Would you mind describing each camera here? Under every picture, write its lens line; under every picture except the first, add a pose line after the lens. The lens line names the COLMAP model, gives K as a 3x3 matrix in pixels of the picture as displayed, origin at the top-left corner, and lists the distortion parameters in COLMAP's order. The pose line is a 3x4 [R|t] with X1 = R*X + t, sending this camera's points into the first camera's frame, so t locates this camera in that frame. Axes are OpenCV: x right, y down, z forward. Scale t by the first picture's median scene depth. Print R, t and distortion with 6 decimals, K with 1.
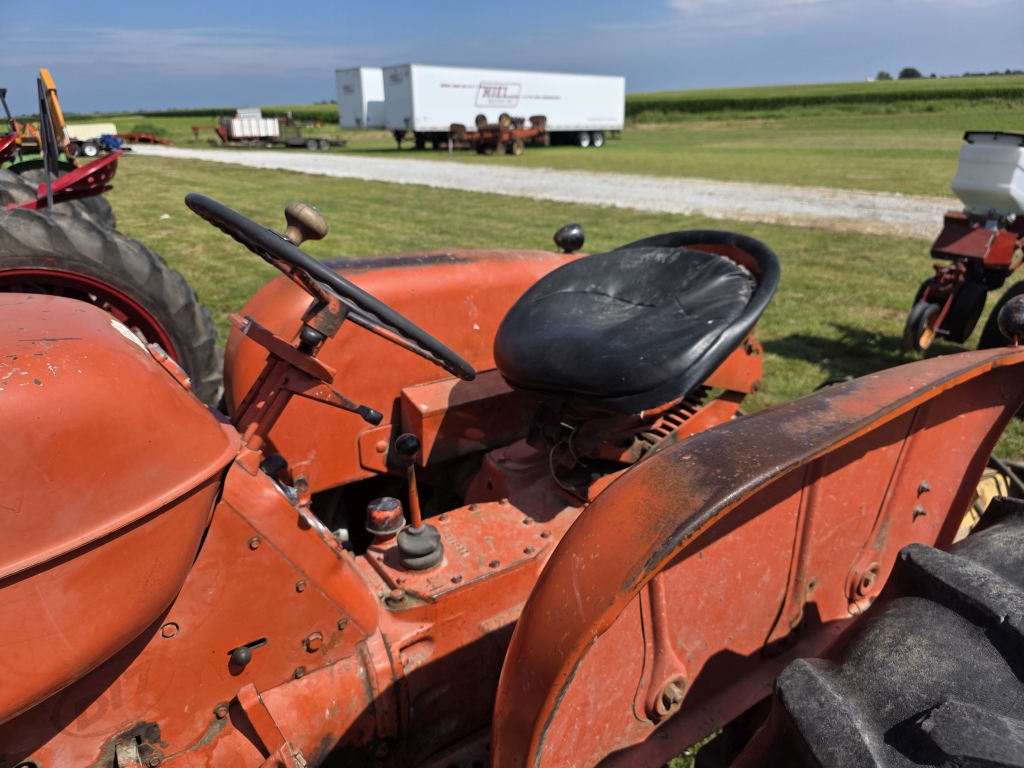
lens RADIAL K [[706.7, 0, 513.2], [0, 706.7, 386.6], [0, 0, 1]] dist [0.062783, -0.061905]
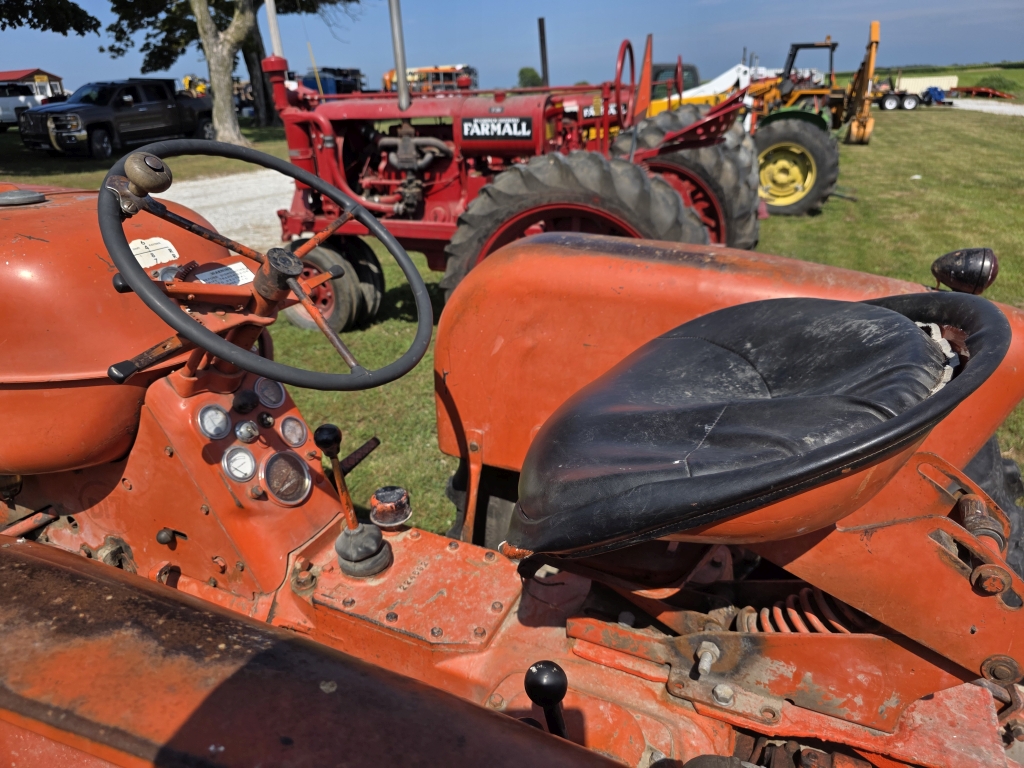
lens RADIAL K [[706.7, 0, 515.4], [0, 706.7, 382.9], [0, 0, 1]] dist [0.062783, -0.061905]
pose [[0.522635, 0.340460, -0.781626, 0.452486], [-0.298453, 0.931854, 0.206336, -0.164123], [0.798610, 0.125440, 0.588631, 0.436830]]
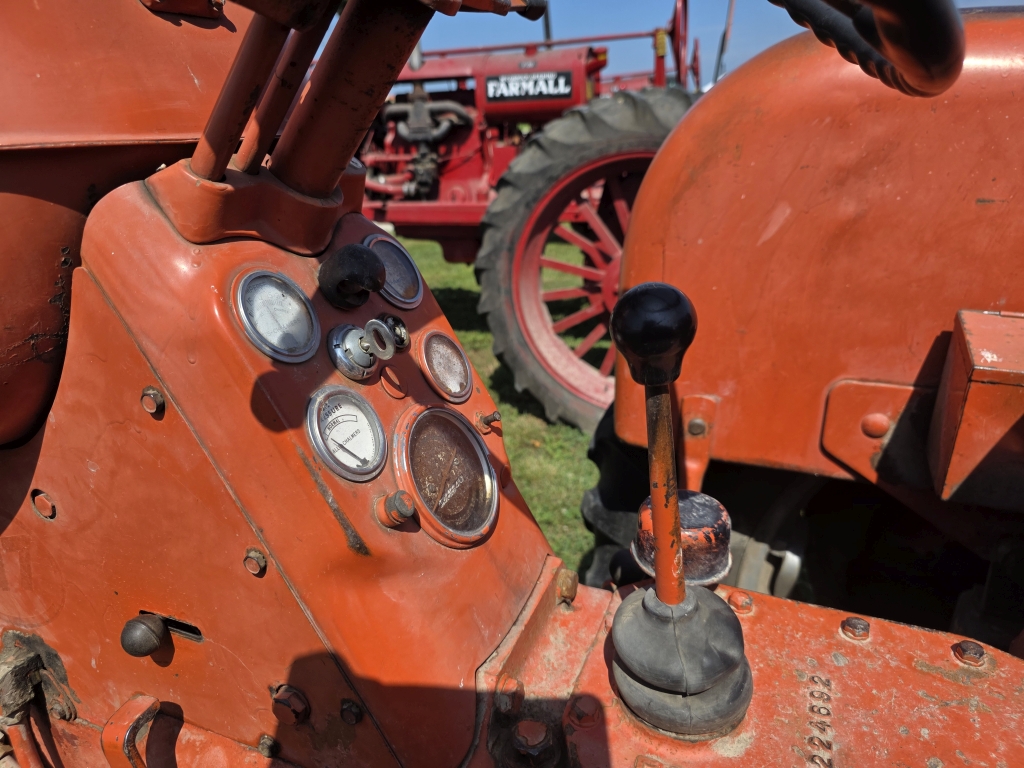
lens RADIAL K [[706.7, 0, 517.7], [0, 706.7, 387.8], [0, 0, 1]] dist [0.062783, -0.061905]
pose [[0.564496, 0.294934, -0.770946, 0.038225], [-0.276162, 0.947645, 0.160323, 0.051442], [0.777868, 0.122404, 0.616392, 0.525498]]
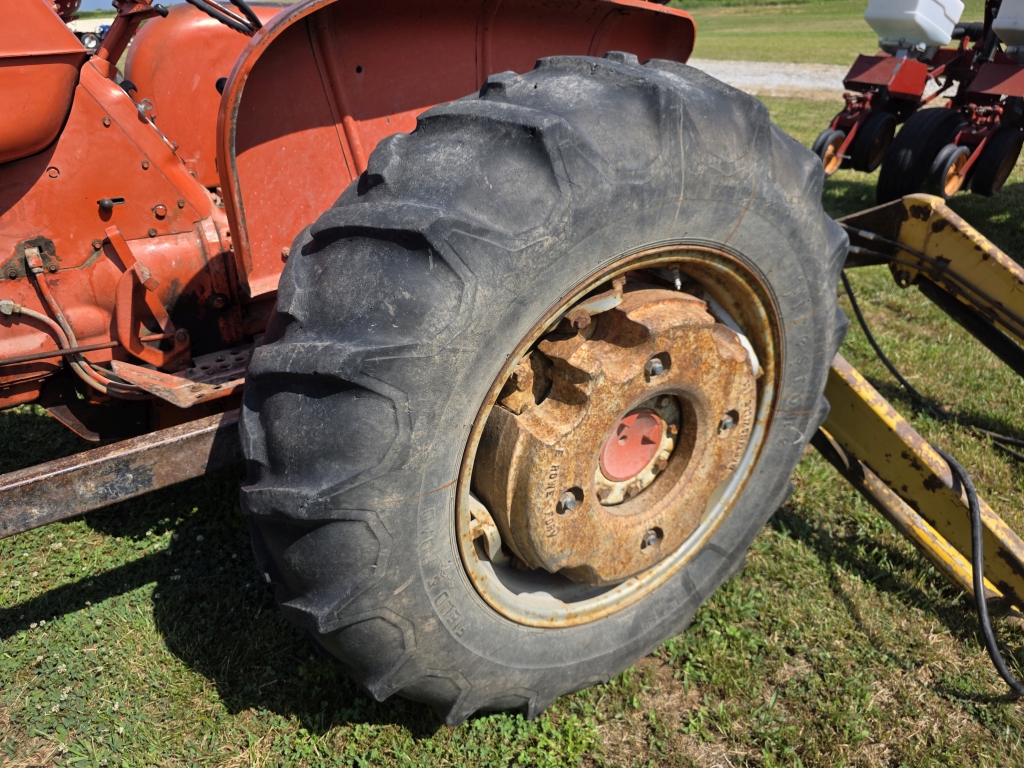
lens RADIAL K [[706.7, 0, 490.5], [0, 706.7, 367.4], [0, 0, 1]] dist [0.062783, -0.061905]
pose [[0.998870, 0.011867, -0.046028, 0.305697], [-0.007214, 0.994965, 0.099963, 0.335074], [0.046982, -0.099518, 0.993926, -0.306282]]
